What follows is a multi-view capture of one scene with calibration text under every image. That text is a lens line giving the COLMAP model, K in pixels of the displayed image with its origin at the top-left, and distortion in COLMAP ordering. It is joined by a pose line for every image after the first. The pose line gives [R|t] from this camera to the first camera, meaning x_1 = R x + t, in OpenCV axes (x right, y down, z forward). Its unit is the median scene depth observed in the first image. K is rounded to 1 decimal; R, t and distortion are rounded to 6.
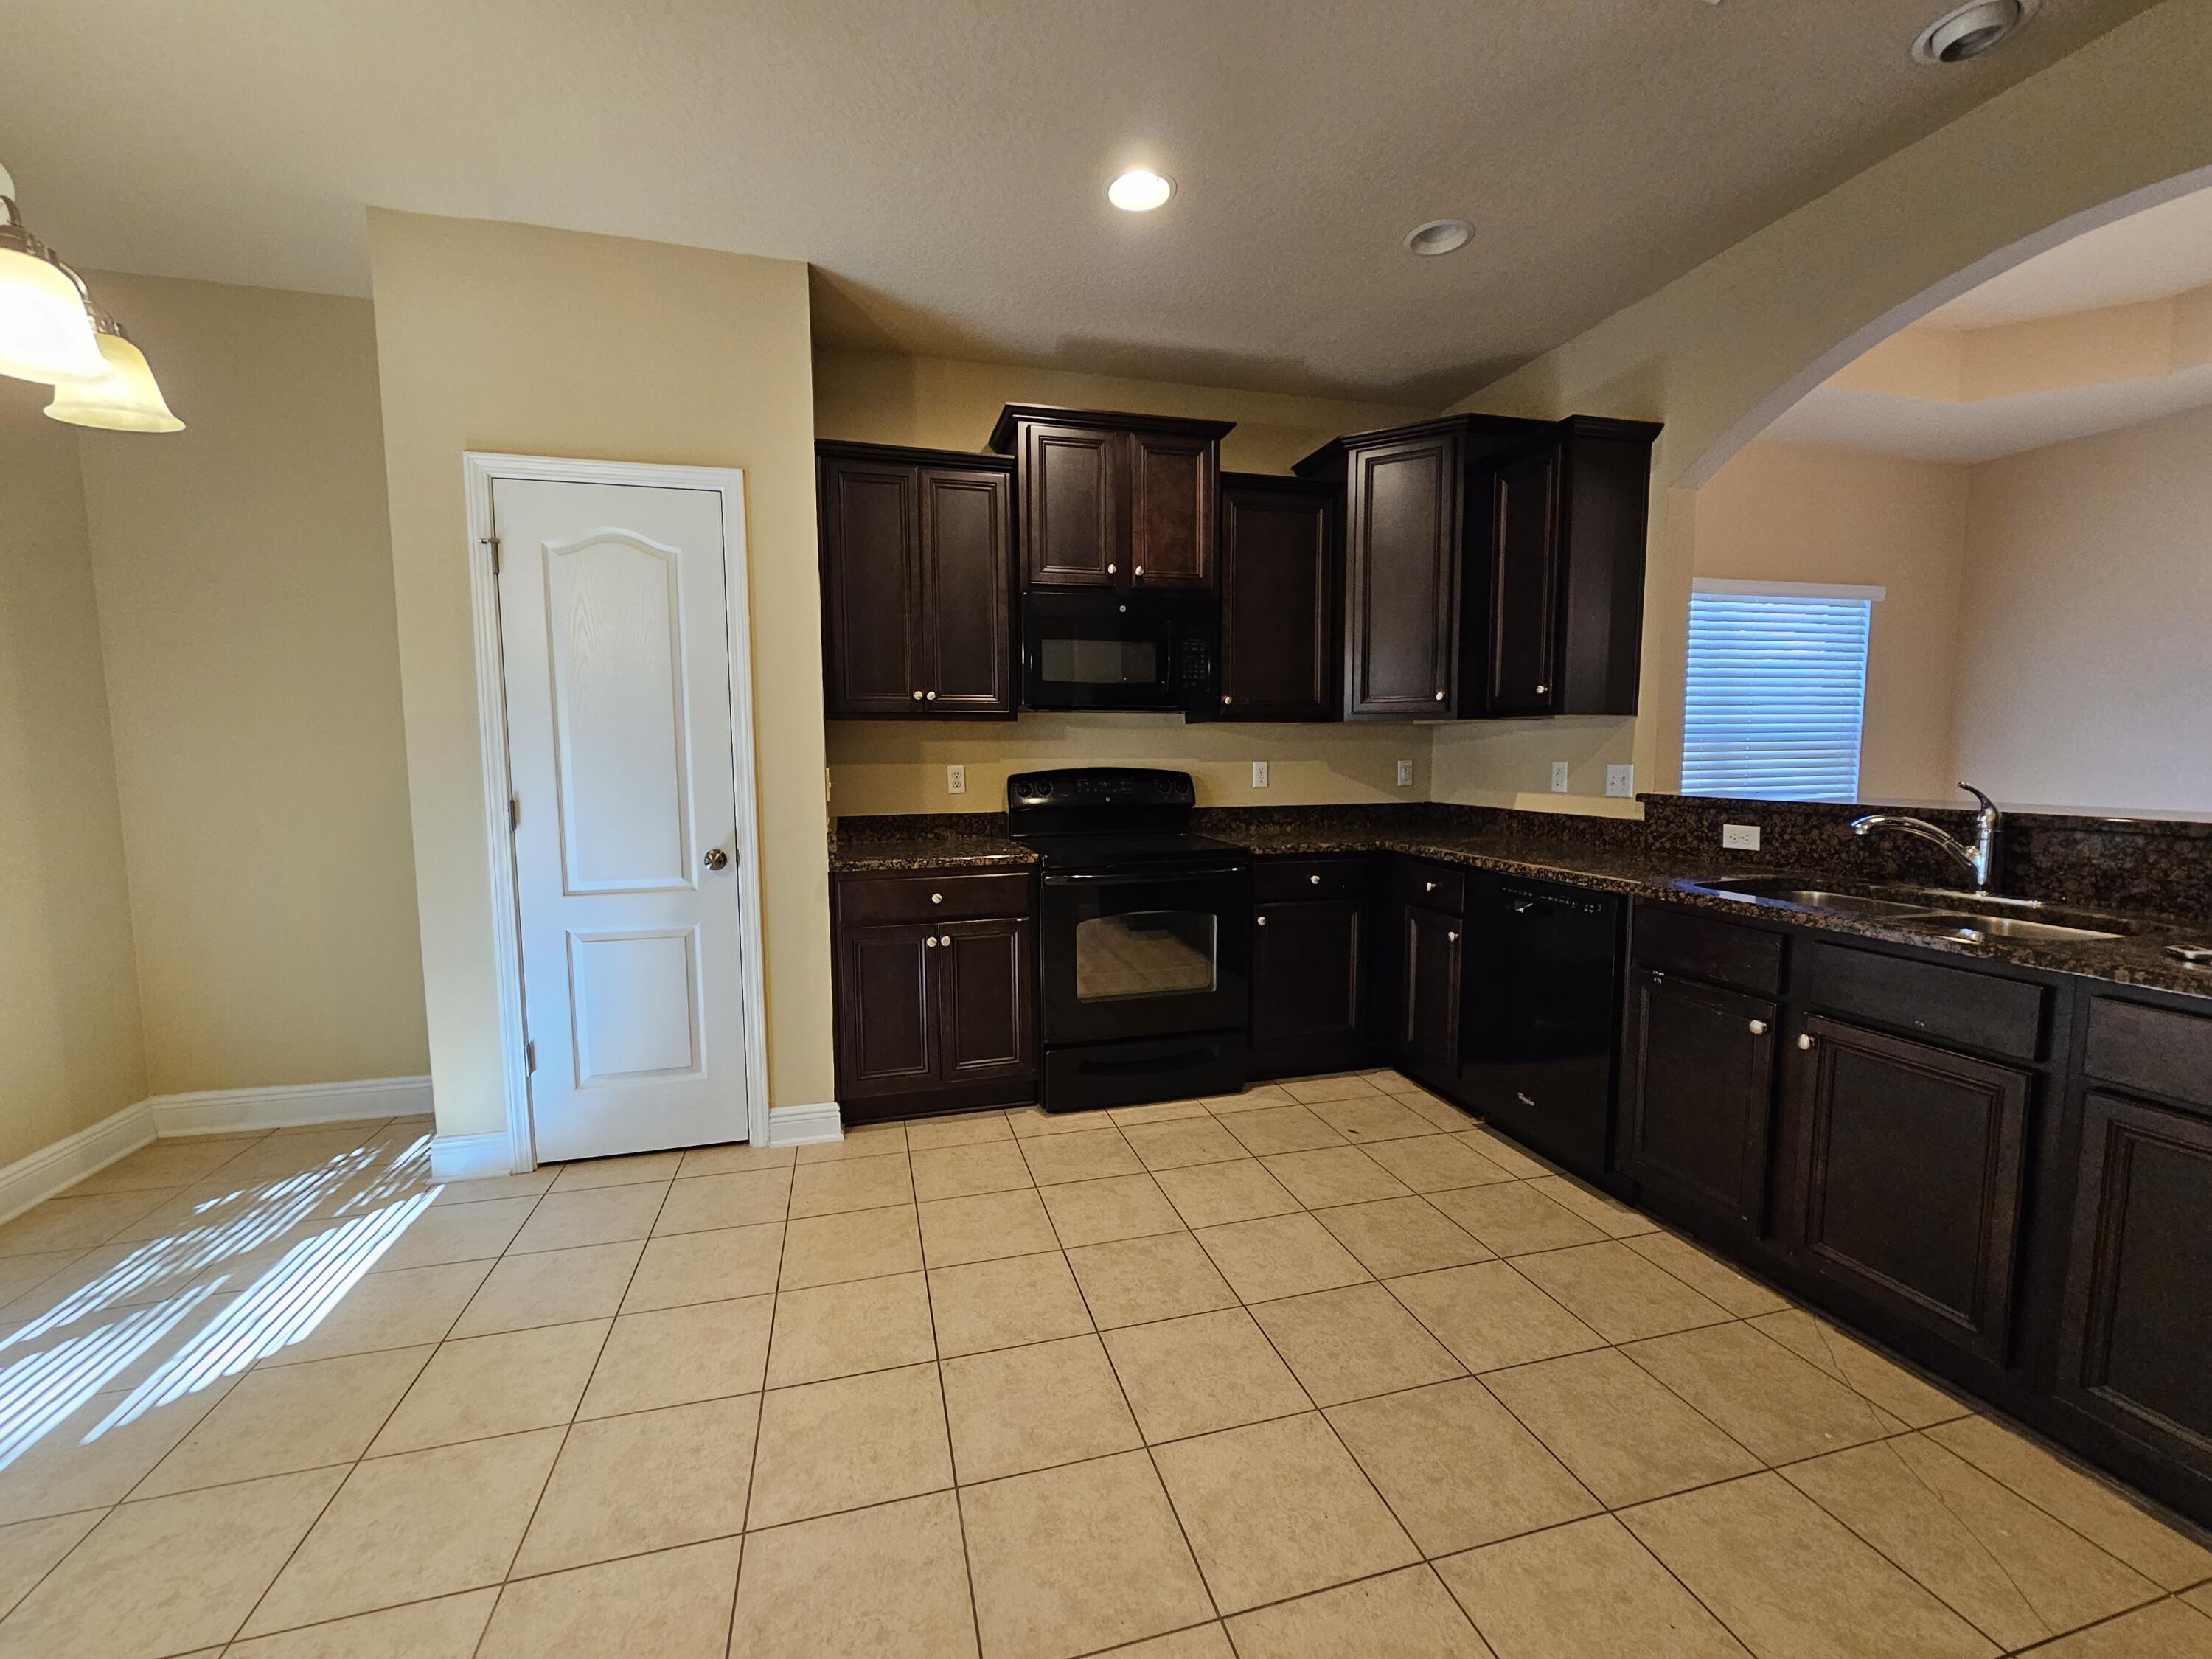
lens RADIAL K [[911.7, 0, 1103.1], [0, 911.7, 836.4], [0, 0, 1]] dist [0.000233, -0.000527]
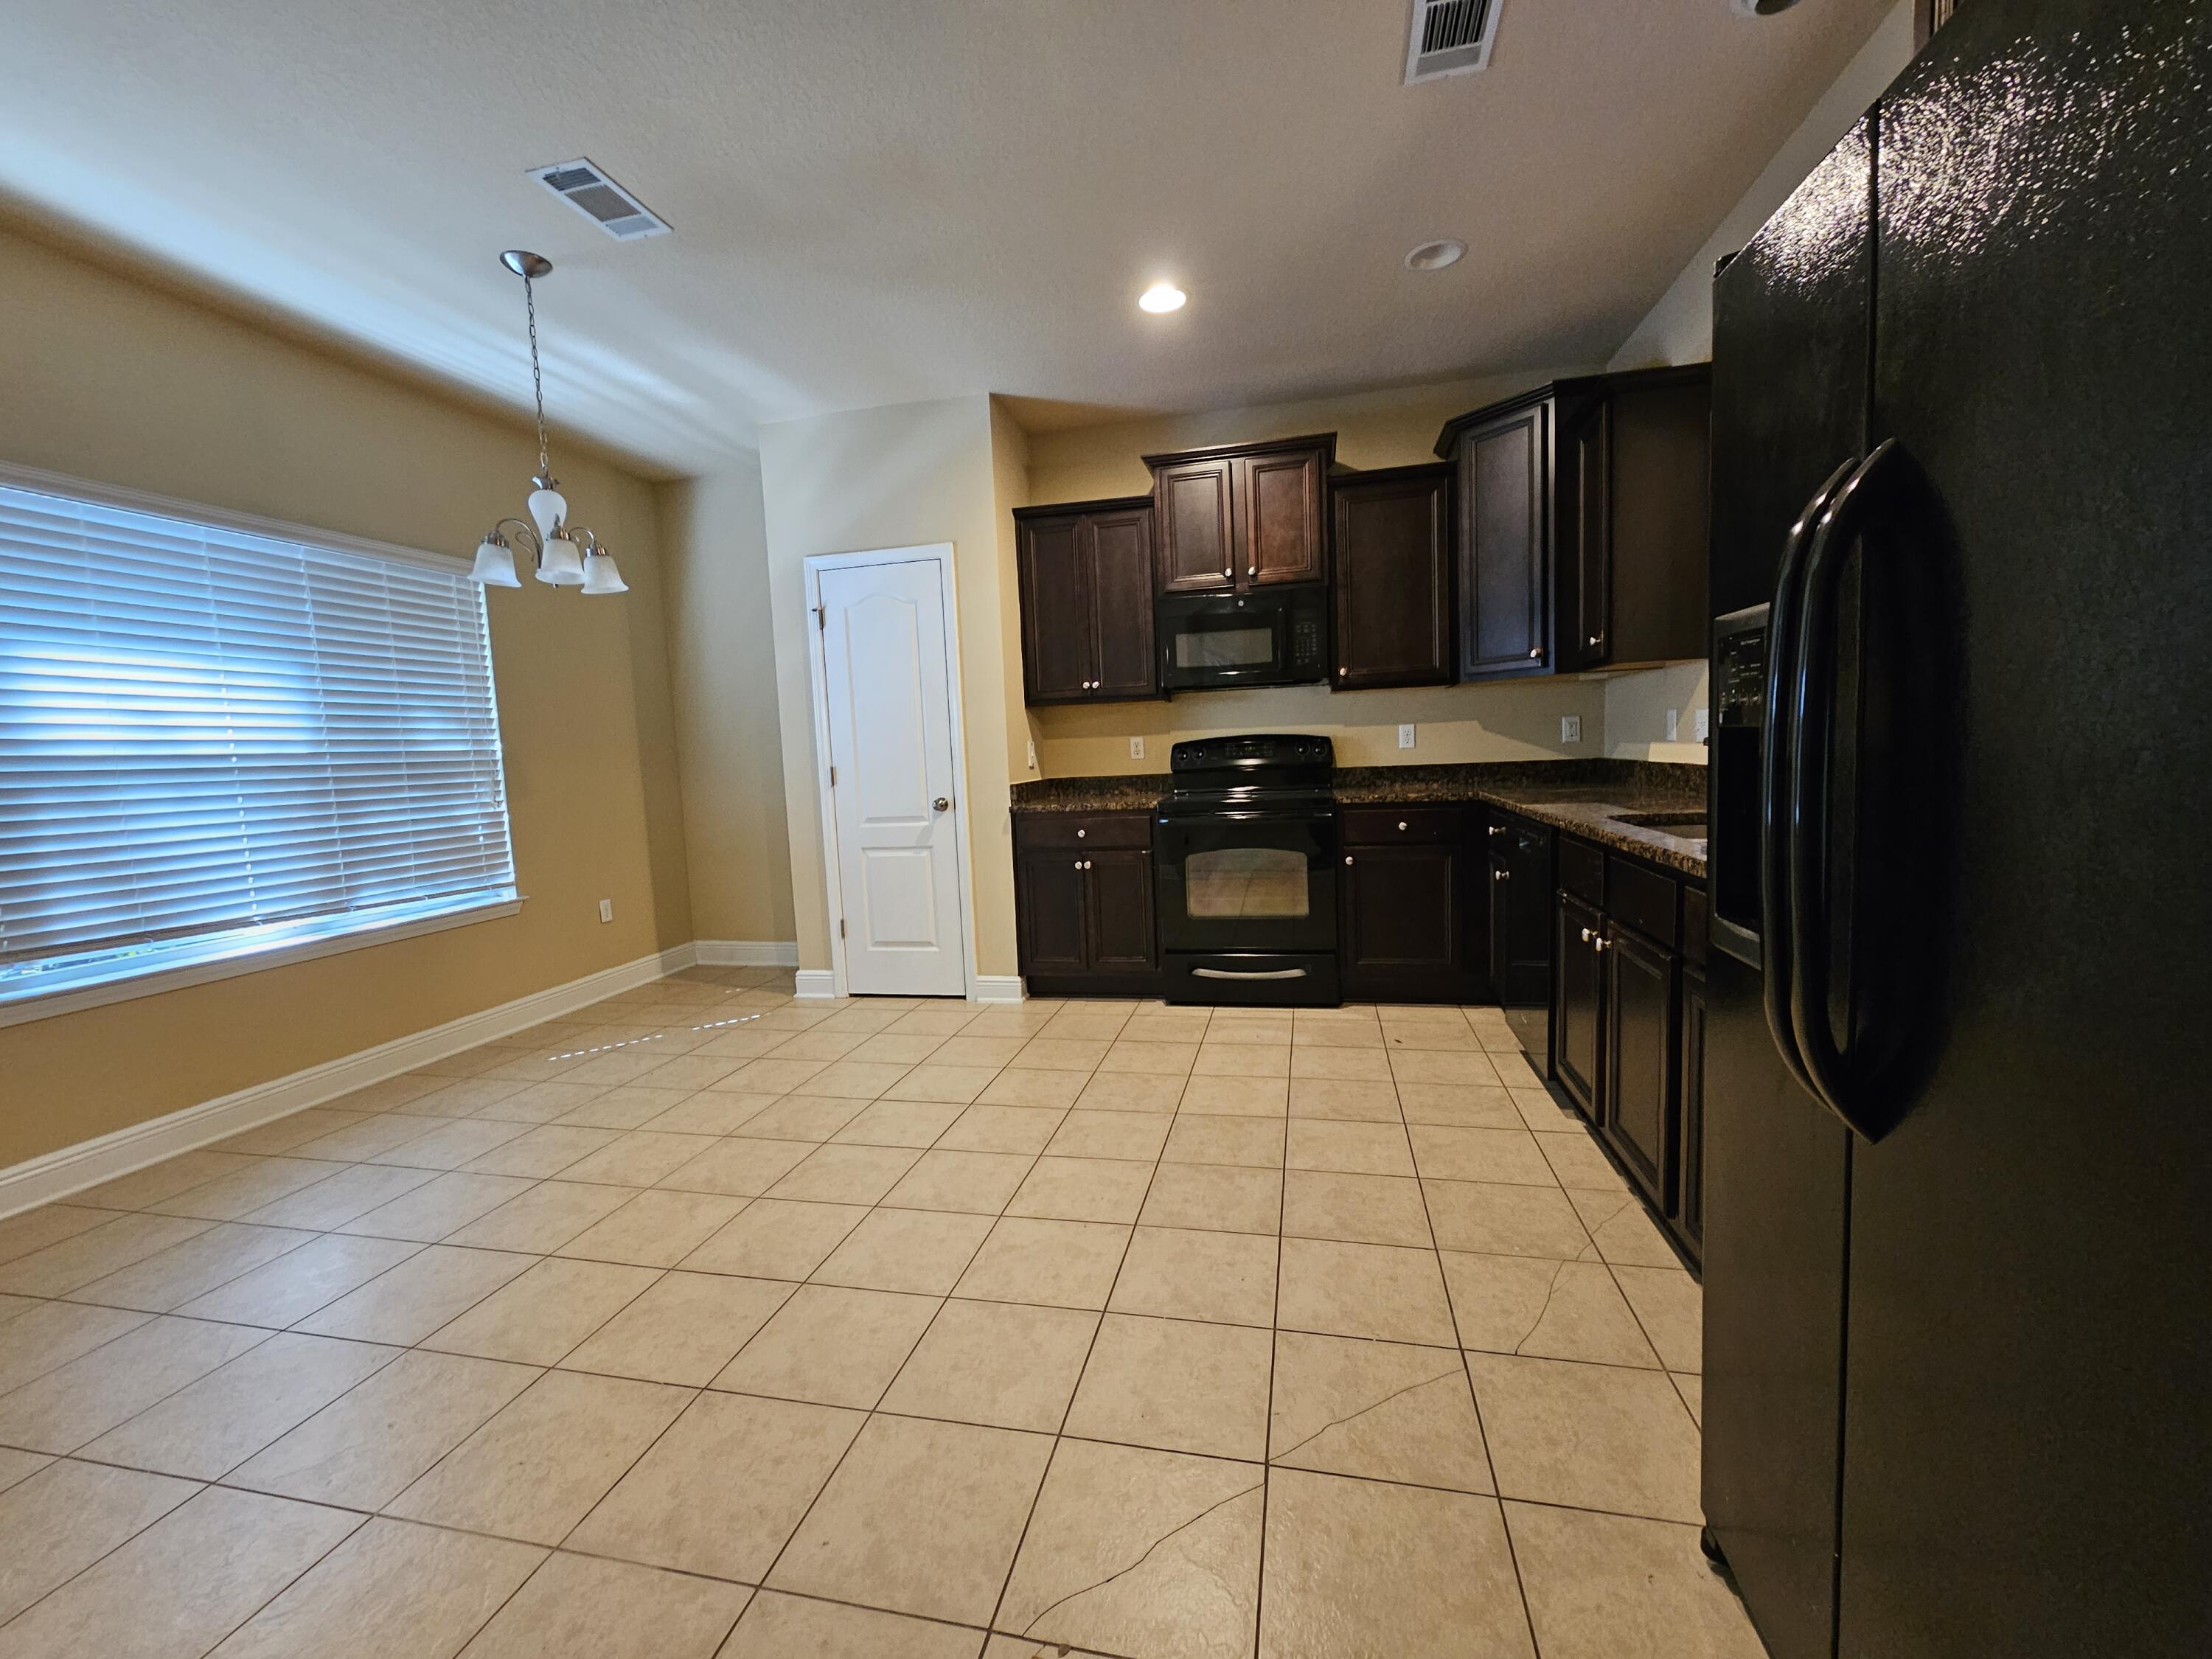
lens RADIAL K [[911.7, 0, 1101.5], [0, 911.7, 831.7], [0, 0, 1]] dist [0.000233, -0.000527]
pose [[0.882120, 0.011609, -0.470881, 0.448142], [-0.007032, 0.999909, 0.011478, 0.045398], [0.470972, -0.006814, 0.882122, -0.175120]]
